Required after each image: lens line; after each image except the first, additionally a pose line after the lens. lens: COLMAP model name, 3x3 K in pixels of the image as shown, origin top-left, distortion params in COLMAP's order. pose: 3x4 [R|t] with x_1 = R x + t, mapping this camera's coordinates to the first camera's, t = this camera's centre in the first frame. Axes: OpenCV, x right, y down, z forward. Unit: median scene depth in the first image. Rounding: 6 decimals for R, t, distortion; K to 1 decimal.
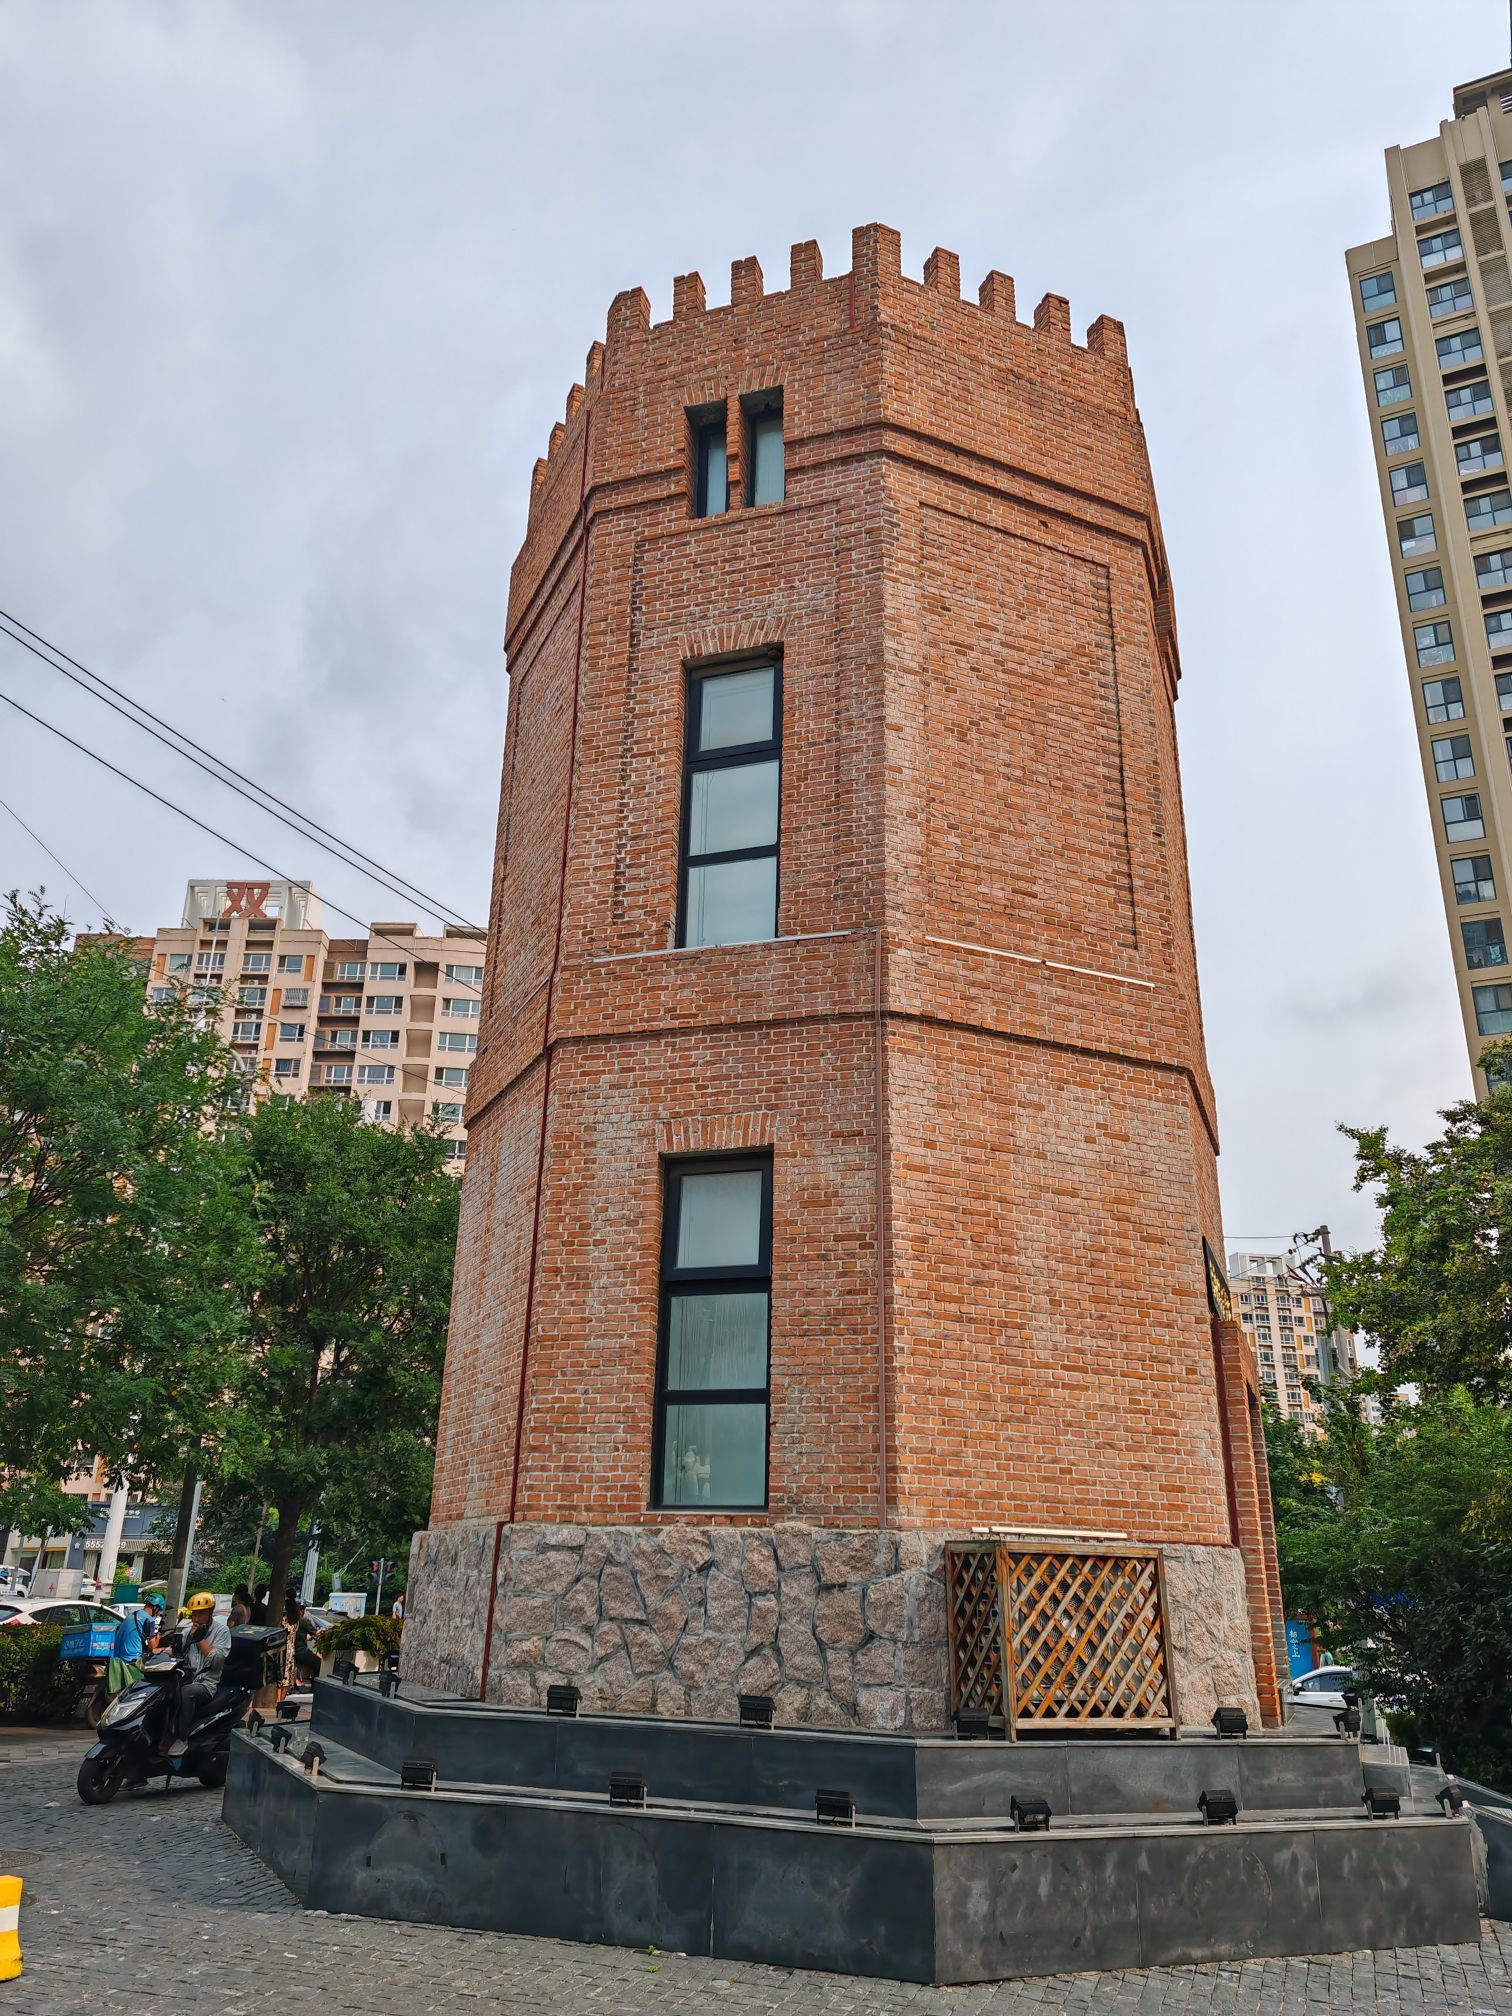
lens RADIAL K [[1489.0, 0, 756.0], [0, 1489.0, 1008.0], [0, 0, 1]] dist [0.071009, -0.060938]
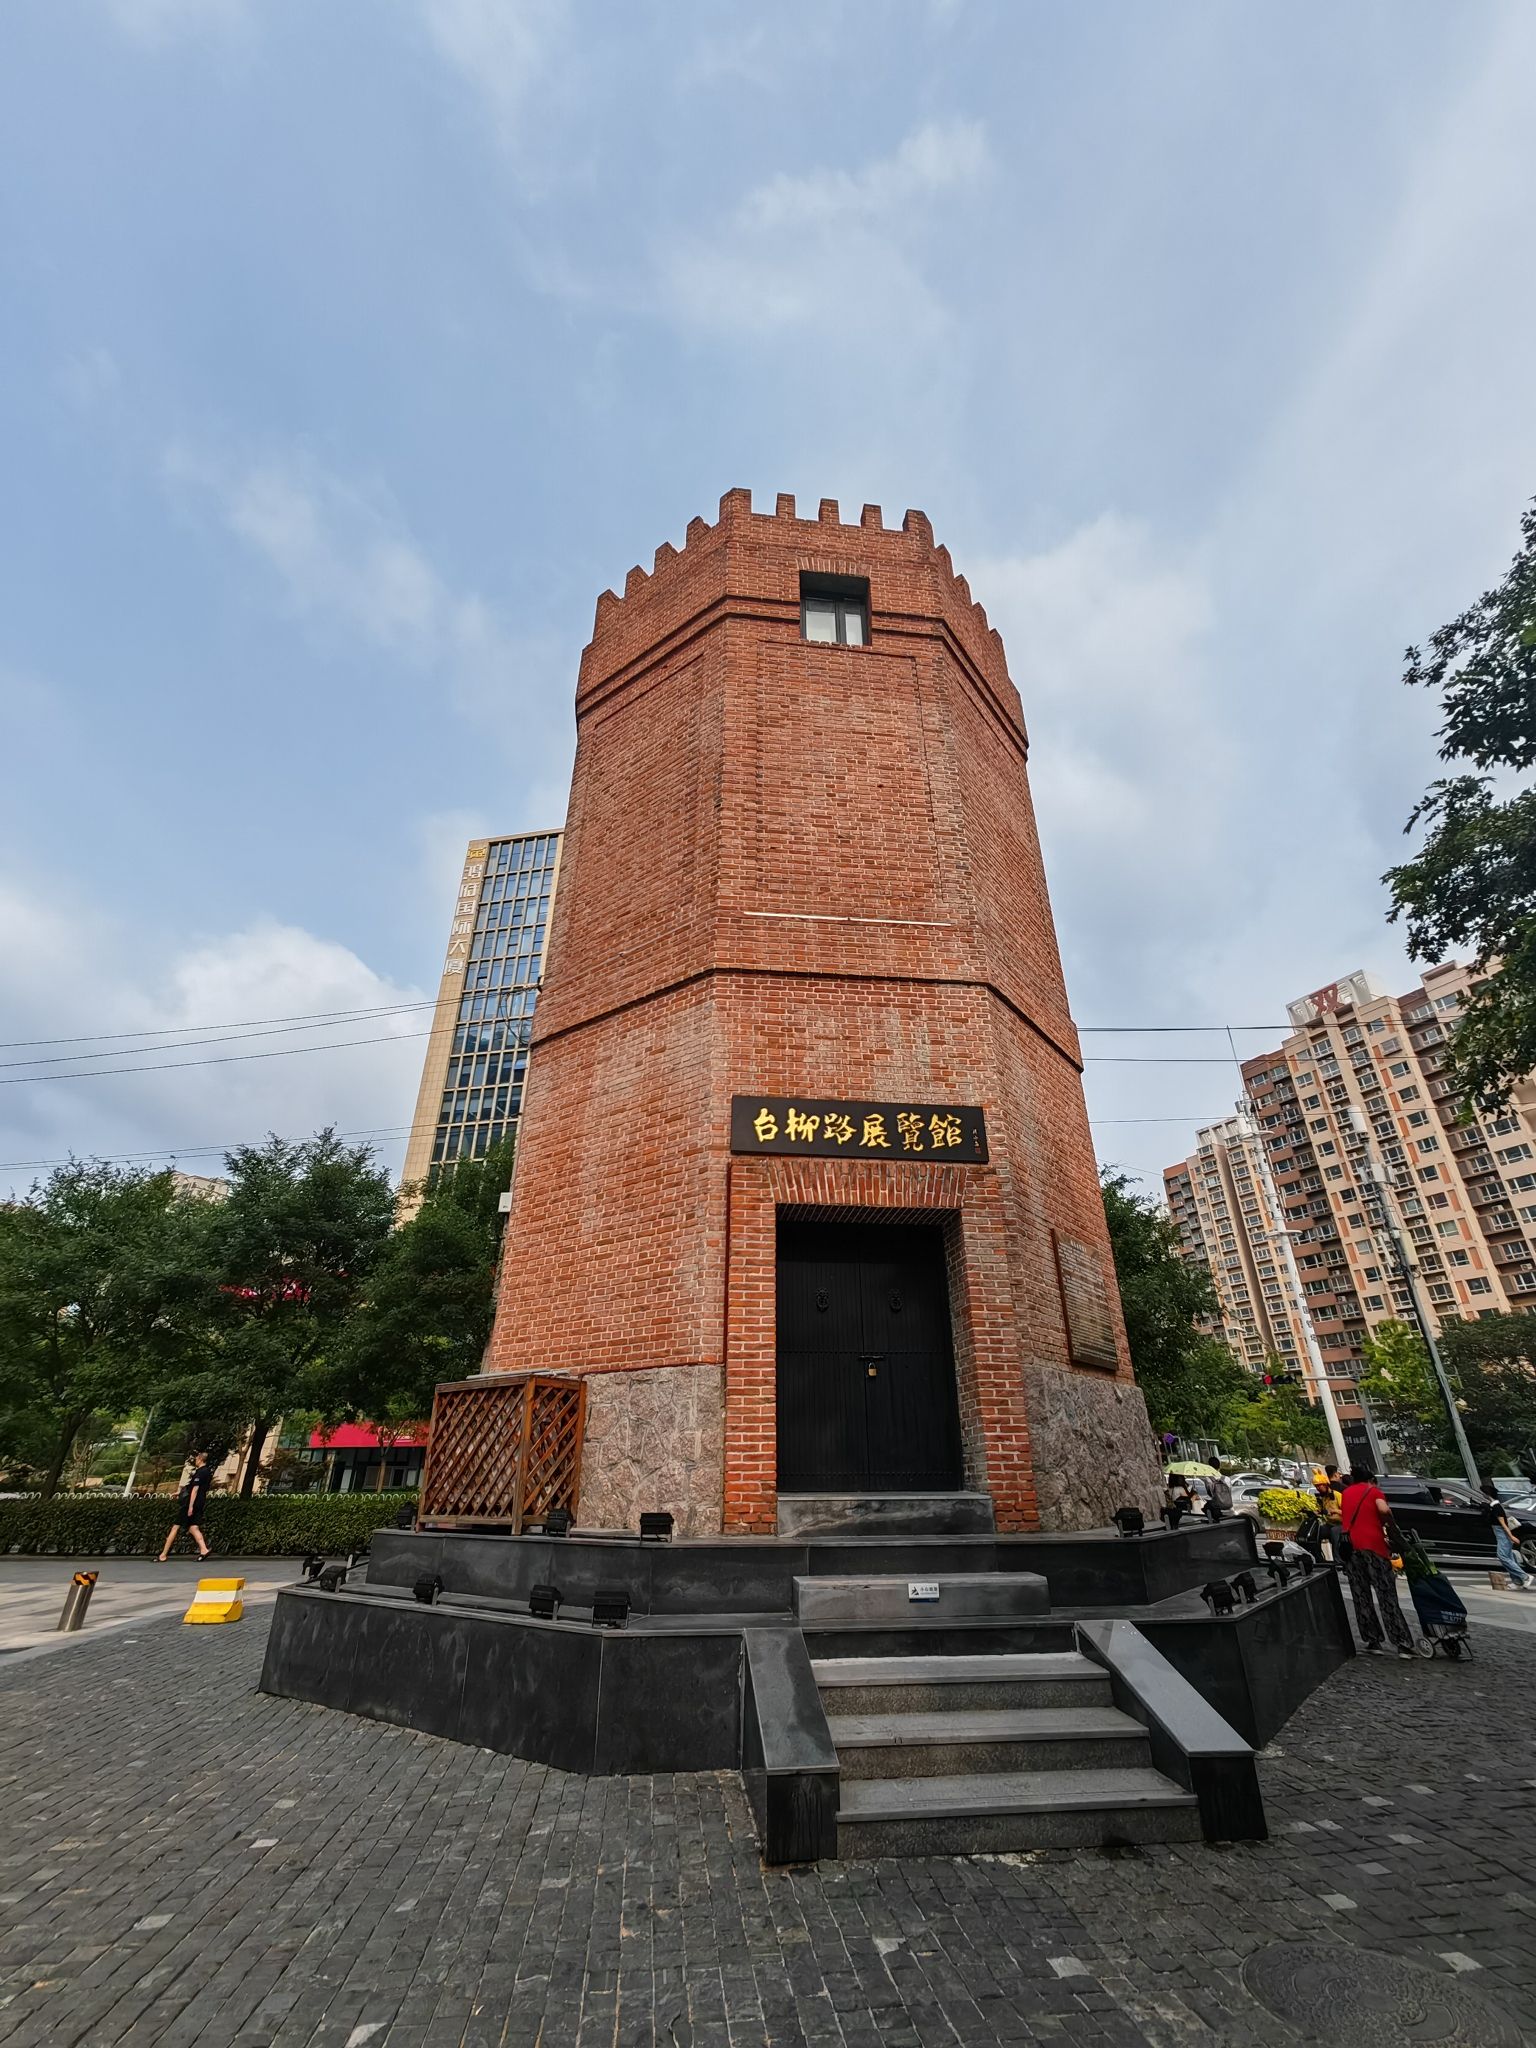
lens RADIAL K [[875.3, 0, 776.2], [0, 875.3, 1017.3], [0, 0, 1]] dist [0.002363, 0.000556]
pose [[0.469807, -0.436224, -0.767457, 0.945823], [0.333929, 0.892593, -0.302933, 0.345886], [0.817174, -0.113956, 0.565014, 0.718695]]
